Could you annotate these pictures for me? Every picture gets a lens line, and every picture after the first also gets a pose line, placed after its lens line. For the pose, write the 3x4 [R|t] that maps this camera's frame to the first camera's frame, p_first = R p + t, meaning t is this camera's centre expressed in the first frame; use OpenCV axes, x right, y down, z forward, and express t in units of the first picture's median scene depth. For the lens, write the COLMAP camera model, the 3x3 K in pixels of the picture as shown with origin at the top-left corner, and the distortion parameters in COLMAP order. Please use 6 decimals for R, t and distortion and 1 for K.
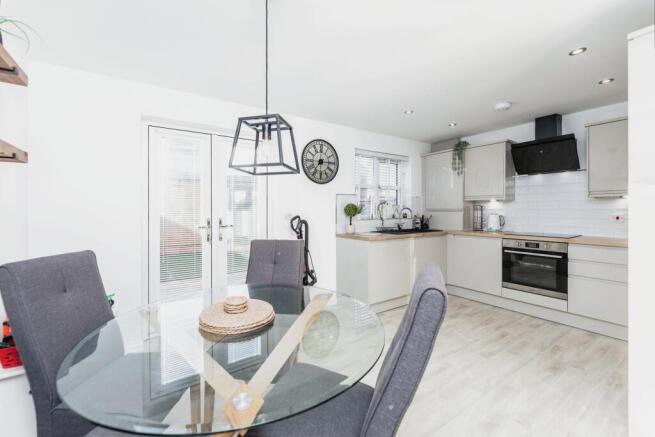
lens RADIAL K [[263.6, 0, 326.7], [0, 263.6, 213.8], [0, 0, 1]] dist [-0.002051, 0.000050]
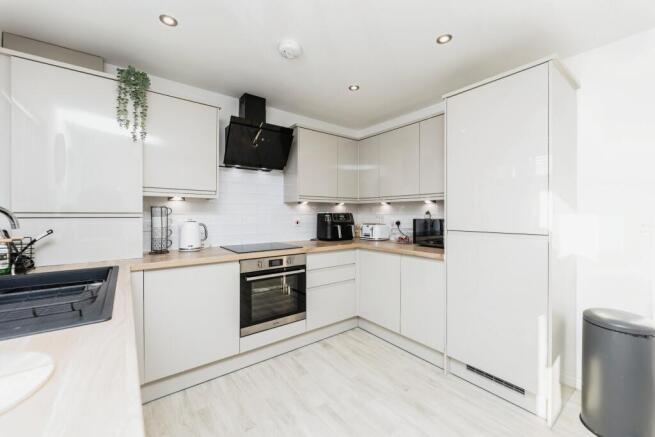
lens RADIAL K [[263.6, 0, 327.0], [0, 263.6, 215.0], [0, 0, 1]] dist [-0.002051, 0.000050]
pose [[-0.038237, -0.002990, 0.999264, 0.034002], [0.008845, 0.999955, 0.003331, -0.016129], [-0.999230, 0.008966, -0.038209, 0.878885]]
